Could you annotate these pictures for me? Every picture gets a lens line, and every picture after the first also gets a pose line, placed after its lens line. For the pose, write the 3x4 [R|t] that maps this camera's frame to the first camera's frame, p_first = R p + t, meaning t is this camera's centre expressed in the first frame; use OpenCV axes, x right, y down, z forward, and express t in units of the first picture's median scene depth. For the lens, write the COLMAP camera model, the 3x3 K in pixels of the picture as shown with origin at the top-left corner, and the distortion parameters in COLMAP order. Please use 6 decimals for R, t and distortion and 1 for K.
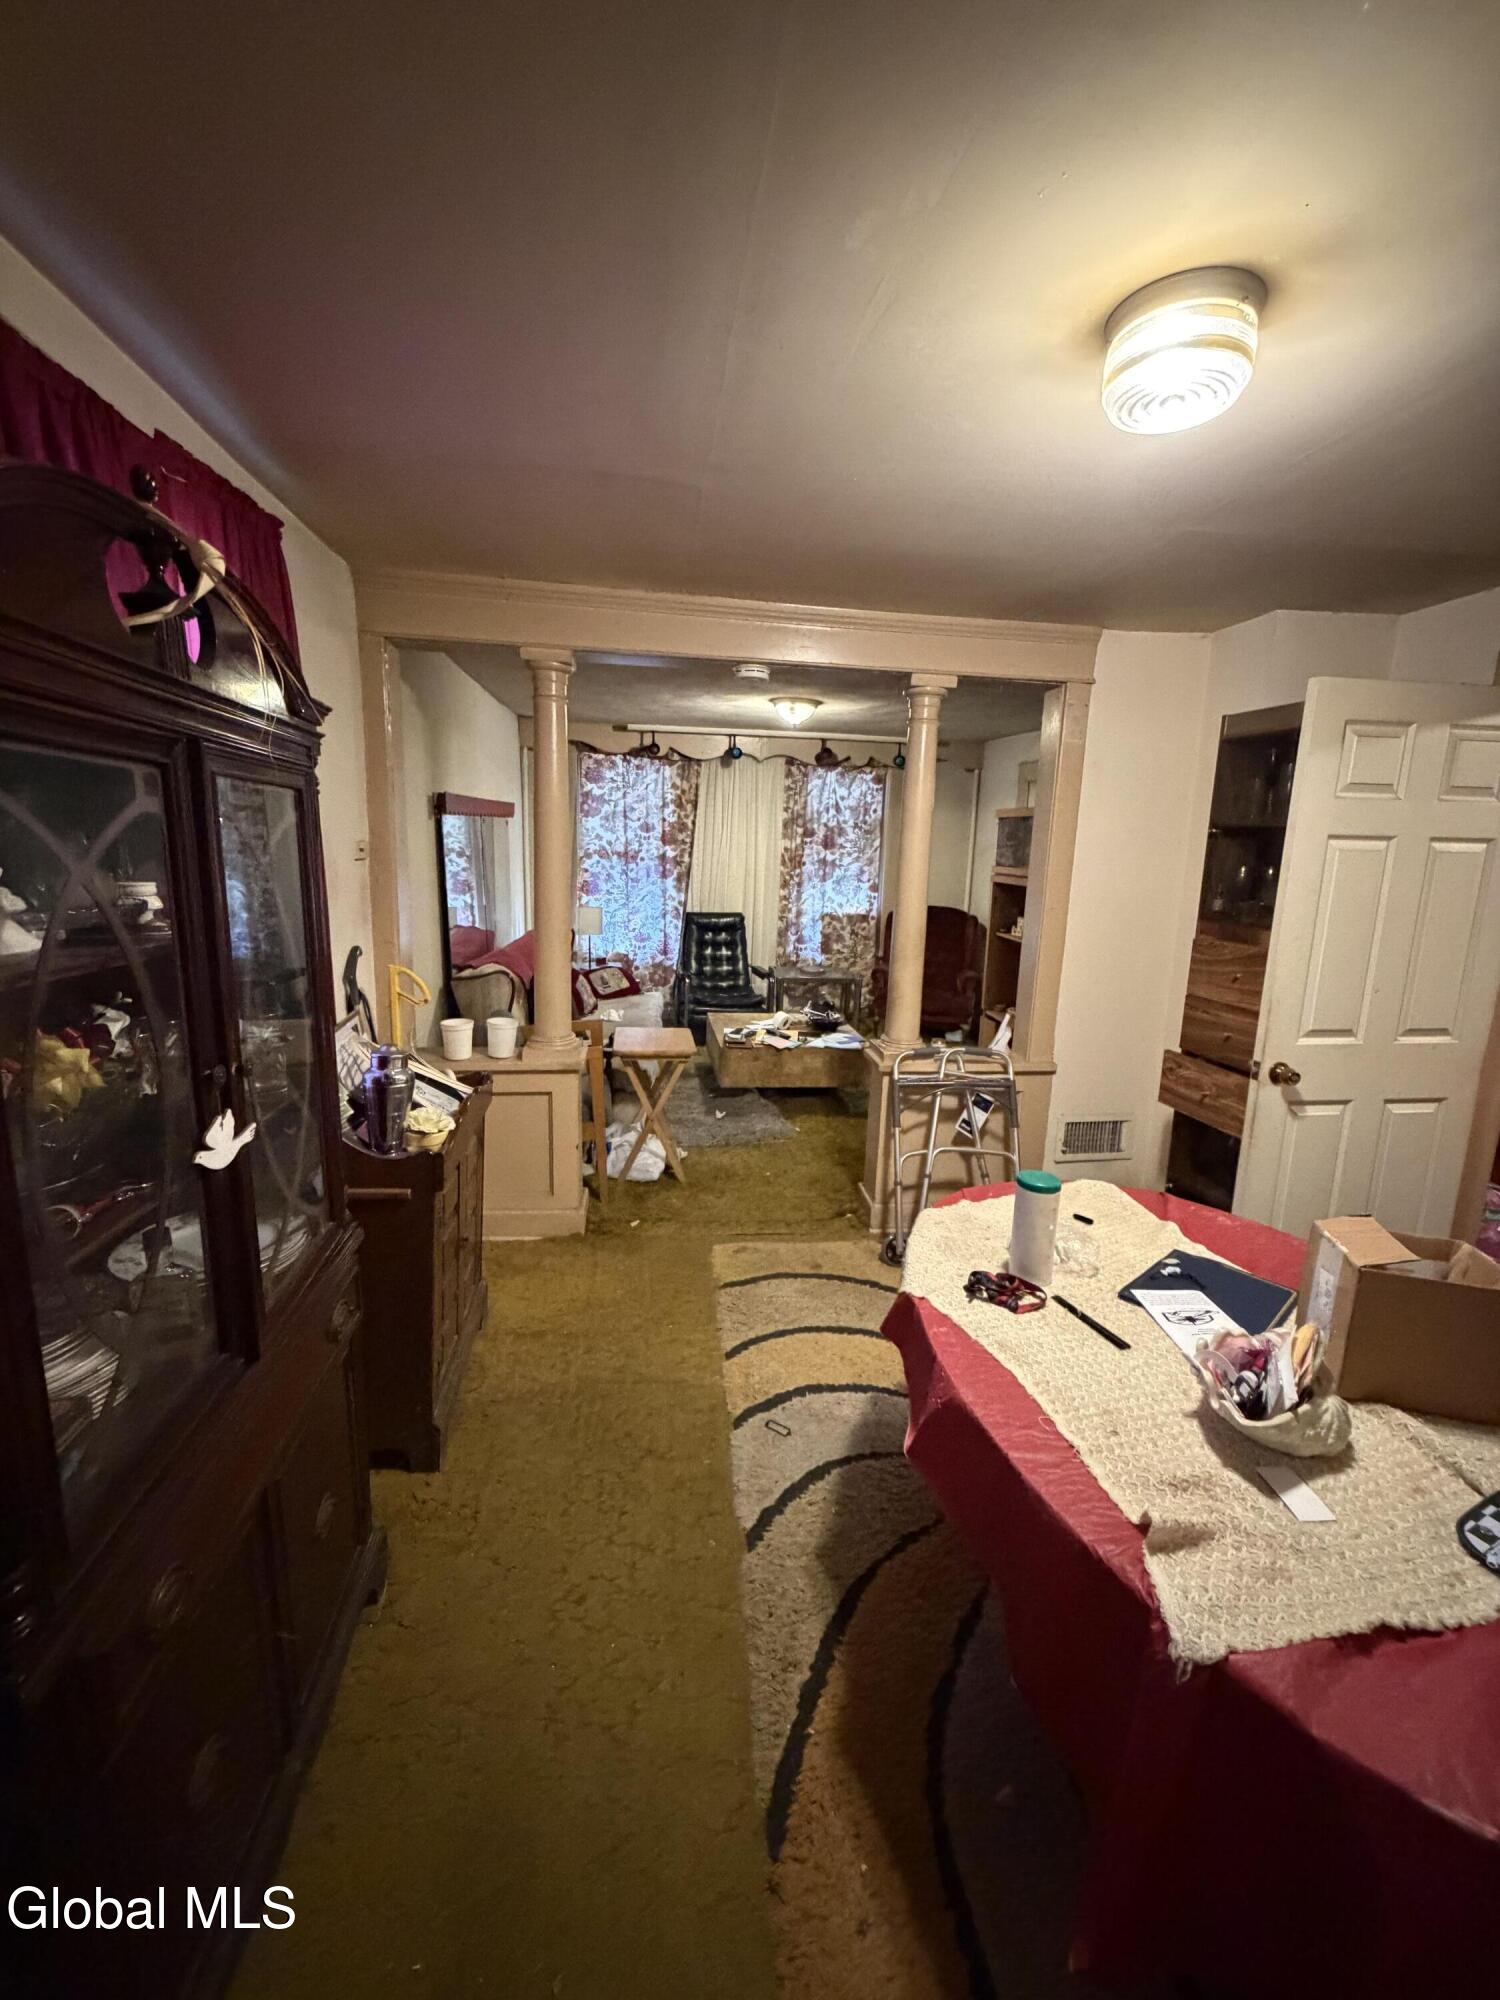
lens RADIAL K [[807.1, 0, 752.3], [0, 807.1, 1000.1], [0, 0, 1]] dist [0.000459, 0.000059]
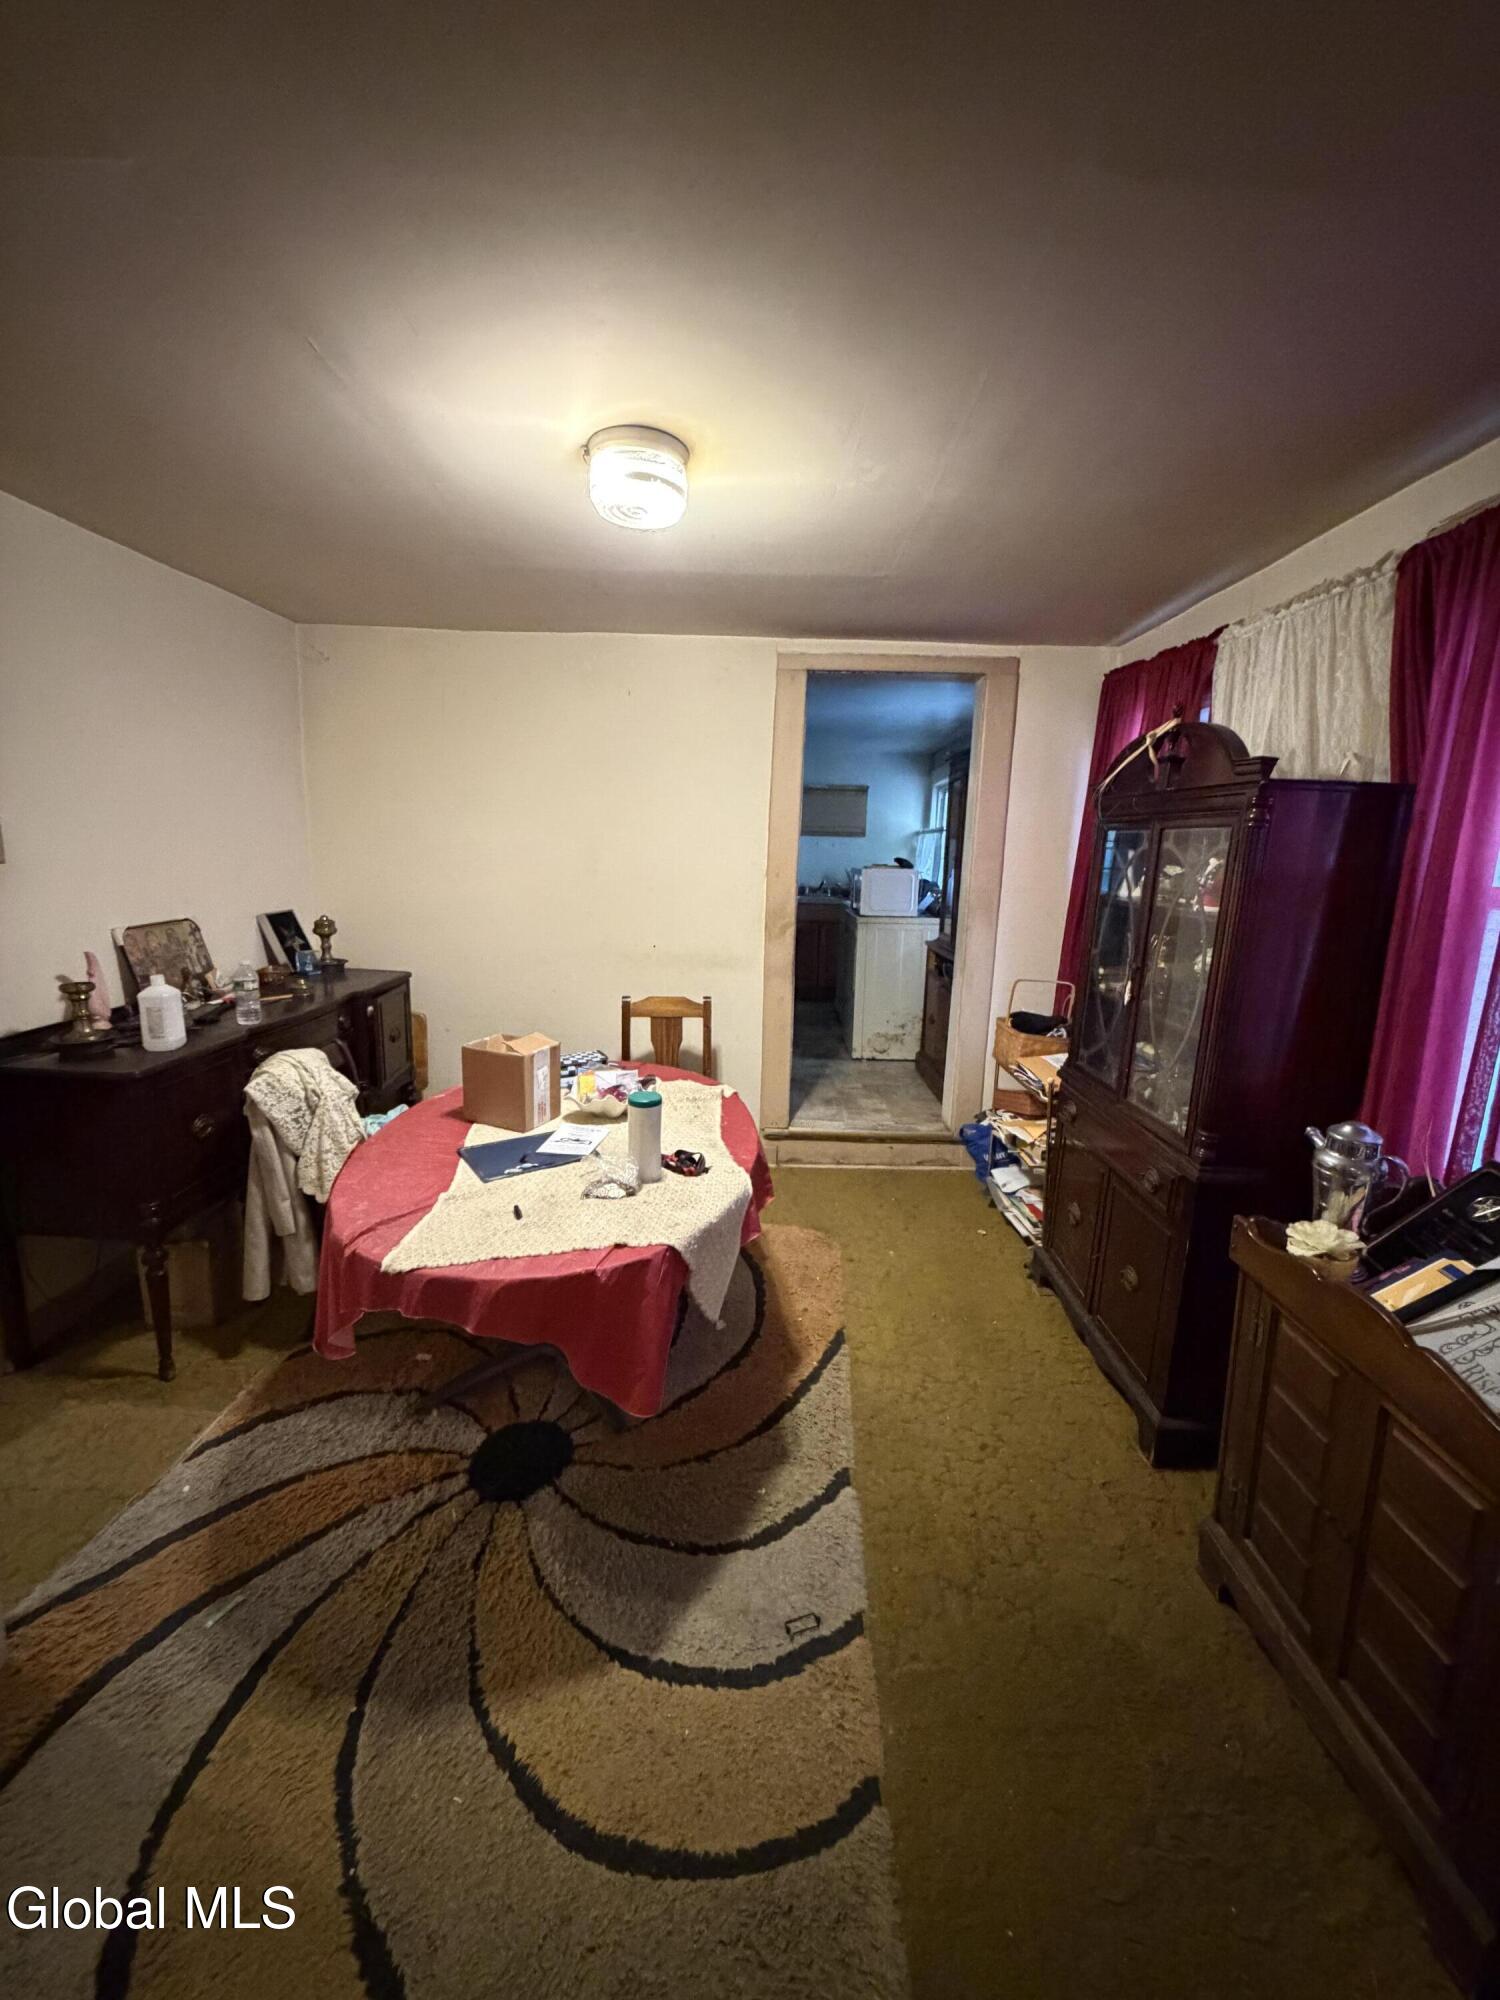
lens RADIAL K [[807.1, 0, 754.8], [0, 807.1, 993.7], [0, 0, 1]] dist [0.000459, 0.000059]
pose [[-0.987654, -0.086473, 0.130623, 0.034276], [-0.035746, 0.936246, 0.349522, -0.317219], [-0.152519, 0.340538, -0.927778, 1.795830]]
